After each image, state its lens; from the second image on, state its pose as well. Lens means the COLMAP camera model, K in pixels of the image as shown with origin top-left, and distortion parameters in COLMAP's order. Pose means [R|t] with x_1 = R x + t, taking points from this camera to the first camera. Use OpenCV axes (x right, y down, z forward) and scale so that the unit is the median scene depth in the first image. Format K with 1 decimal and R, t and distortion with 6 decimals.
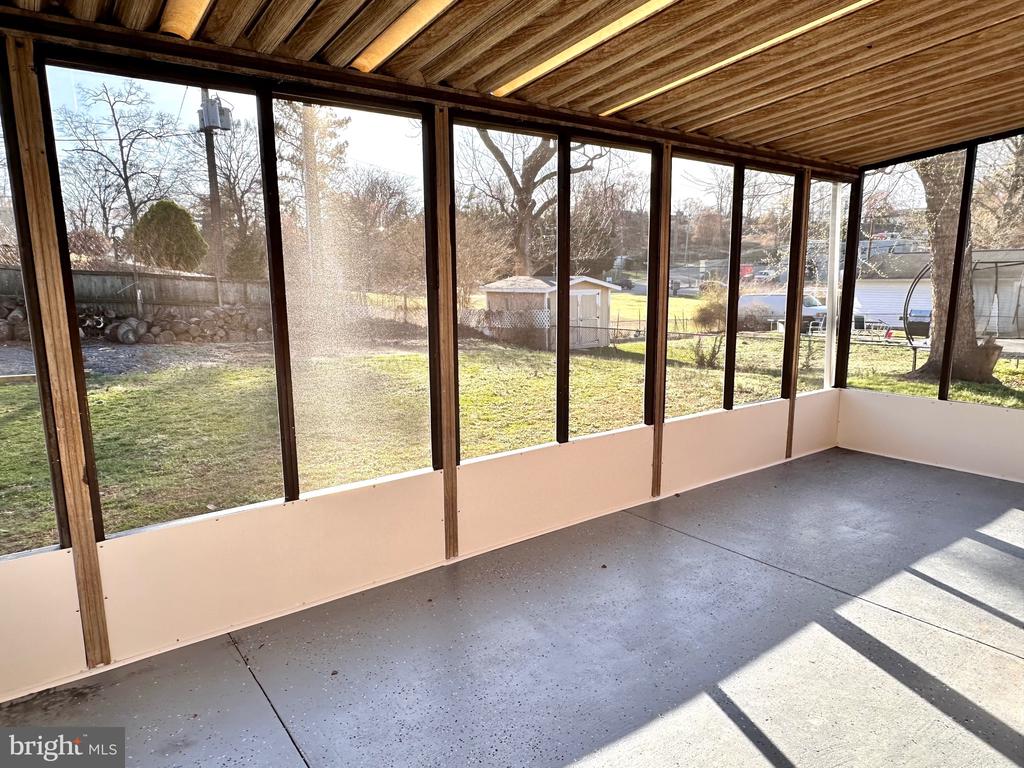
lens RADIAL K [[654.2, 0, 510.9], [0, 654.2, 388.8], [0, 0, 1]] dist [-0.004650, -0.000499]
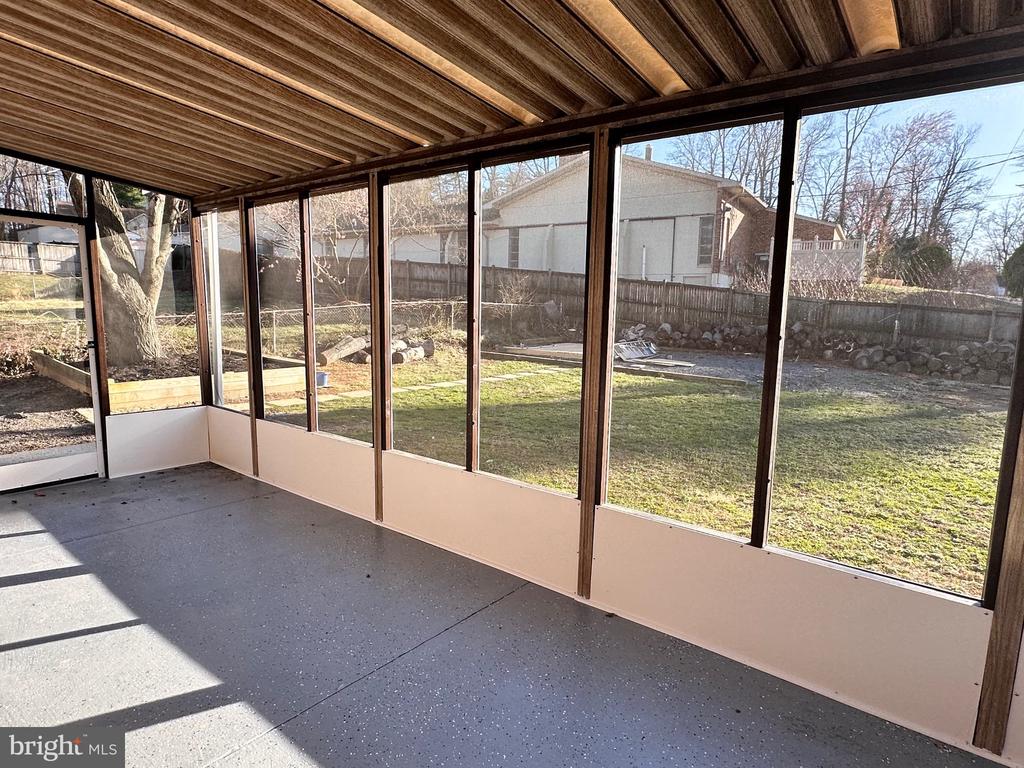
lens RADIAL K [[596.4, 0, 509.5], [0, 596.4, 386.8], [0, 0, 1]] dist [0.000993, 0.000599]
pose [[0.256575, 0.147777, -0.955160, 0.201598], [-0.184674, 0.977531, 0.101631, -0.031198], [0.948717, 0.150318, 0.278100, 0.169181]]
